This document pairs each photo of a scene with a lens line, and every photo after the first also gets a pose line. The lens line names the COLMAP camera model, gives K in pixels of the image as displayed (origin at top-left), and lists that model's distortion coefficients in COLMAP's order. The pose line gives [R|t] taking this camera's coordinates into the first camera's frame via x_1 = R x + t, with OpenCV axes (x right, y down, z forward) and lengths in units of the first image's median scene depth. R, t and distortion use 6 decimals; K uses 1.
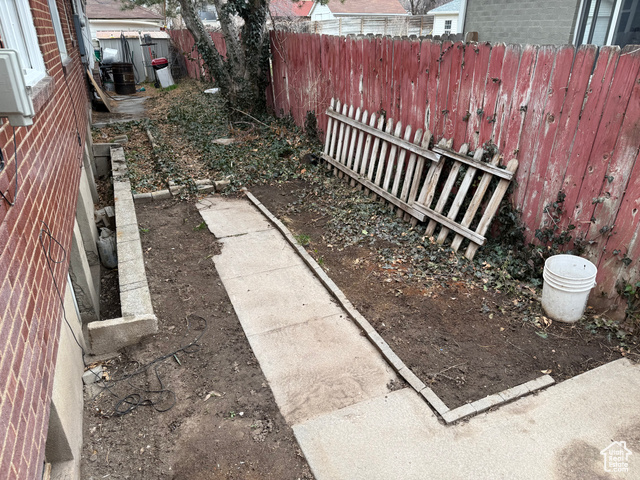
lens RADIAL K [[446.3, 0, 319.7], [0, 446.3, 241.8], [0, 0, 1]] dist [-0.004893, -0.009377]
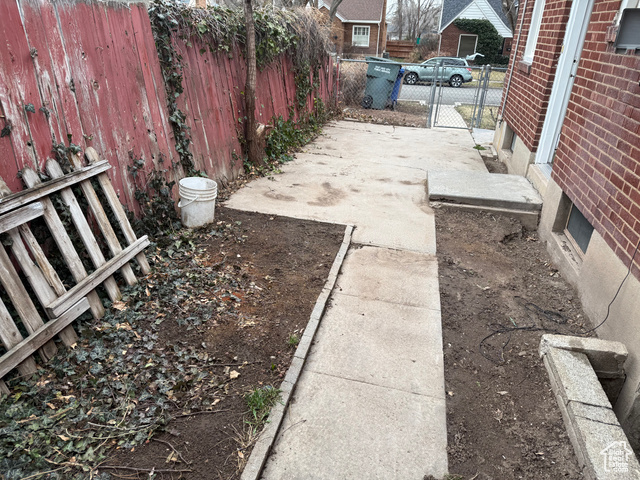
lens RADIAL K [[446.3, 0, 319.2], [0, 446.3, 238.5], [0, 0, 1]] dist [-0.004893, -0.009377]
pose [[-0.812428, -0.265370, 0.519171, -0.353898], [0.228647, 0.674101, 0.702360, -0.547719], [-0.536359, 0.689324, -0.486982, 1.299625]]
